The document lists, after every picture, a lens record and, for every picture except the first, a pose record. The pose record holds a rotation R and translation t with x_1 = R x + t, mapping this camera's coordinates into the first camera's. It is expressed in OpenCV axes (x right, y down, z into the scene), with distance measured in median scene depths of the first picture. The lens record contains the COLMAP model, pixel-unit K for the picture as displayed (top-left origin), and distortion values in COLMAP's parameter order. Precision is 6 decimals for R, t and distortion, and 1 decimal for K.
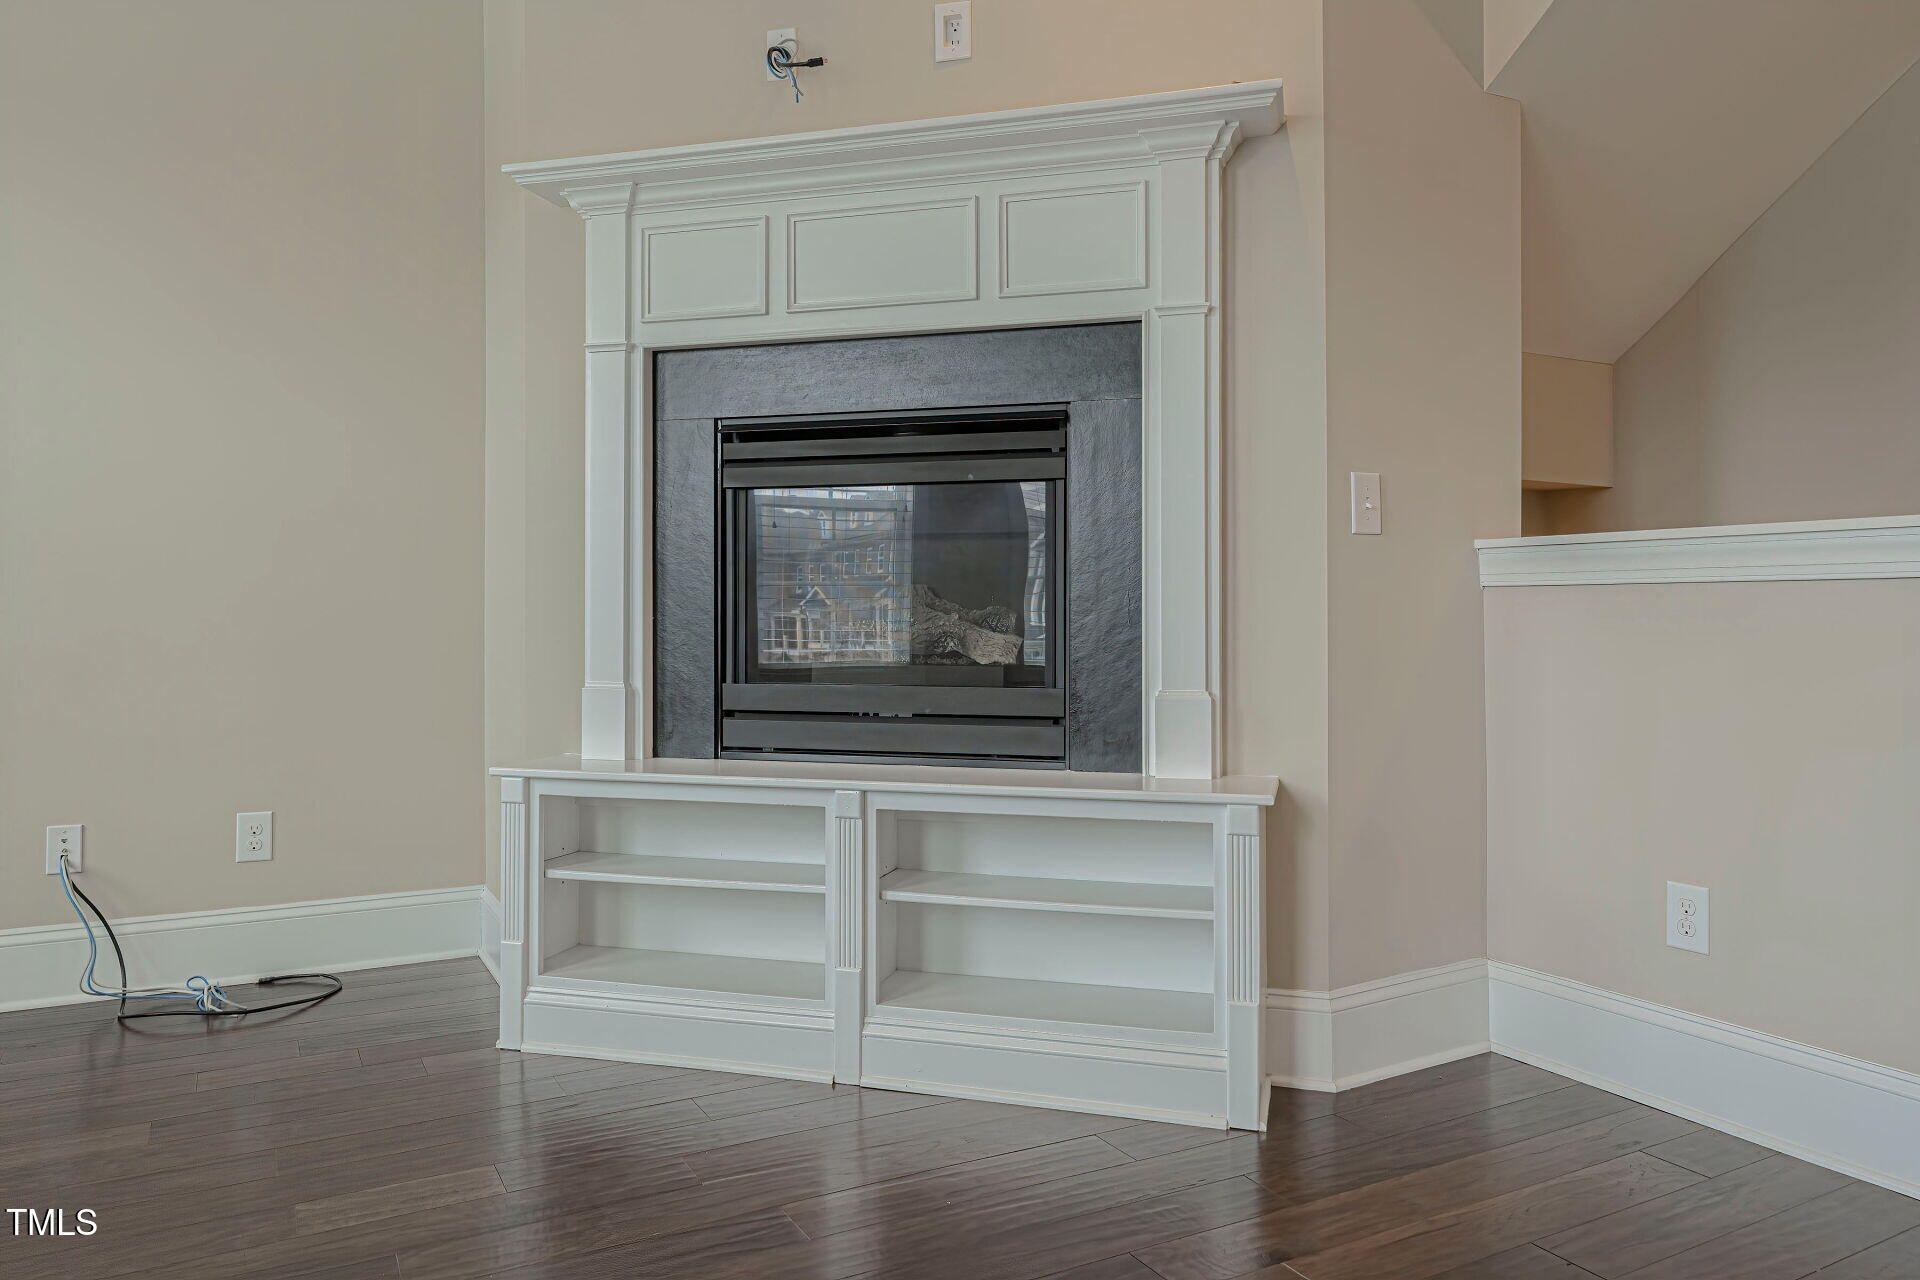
lens RADIAL K [[1329.3, 0, 951.9], [0, 1329.3, 608.3], [0, 0, 1]] dist [0.008856, -0.005604]
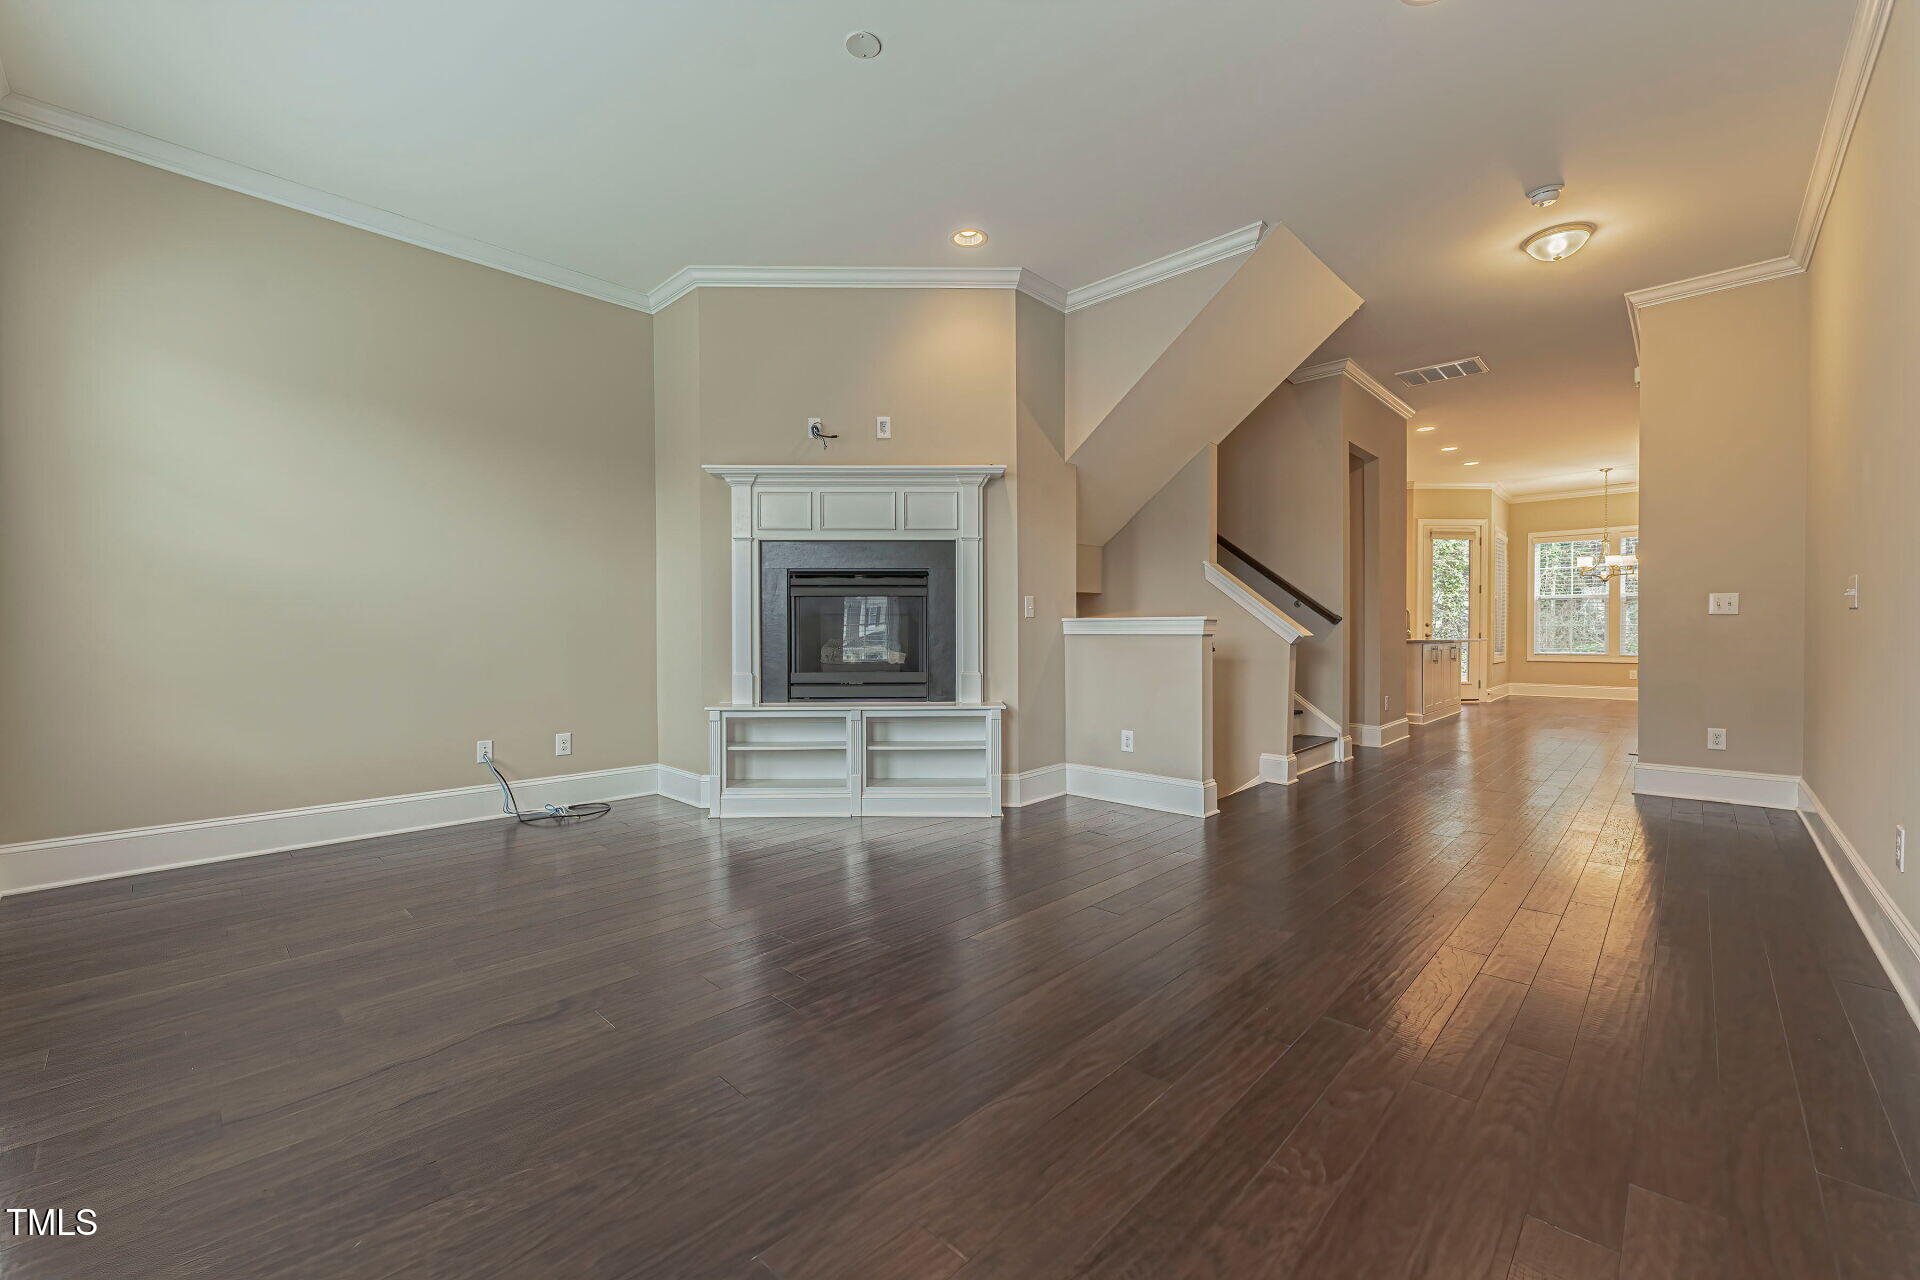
lens RADIAL K [[786.2, 0, 974.7], [0, 786.2, 645.6], [0, 0, 1]] dist [0.010480, 0.000048]
pose [[0.951060, -0.006543, 0.308937, -0.316497], [0.000394, 0.999801, 0.019959, -0.026646], [-0.309006, -0.018861, 0.950873, -0.566836]]
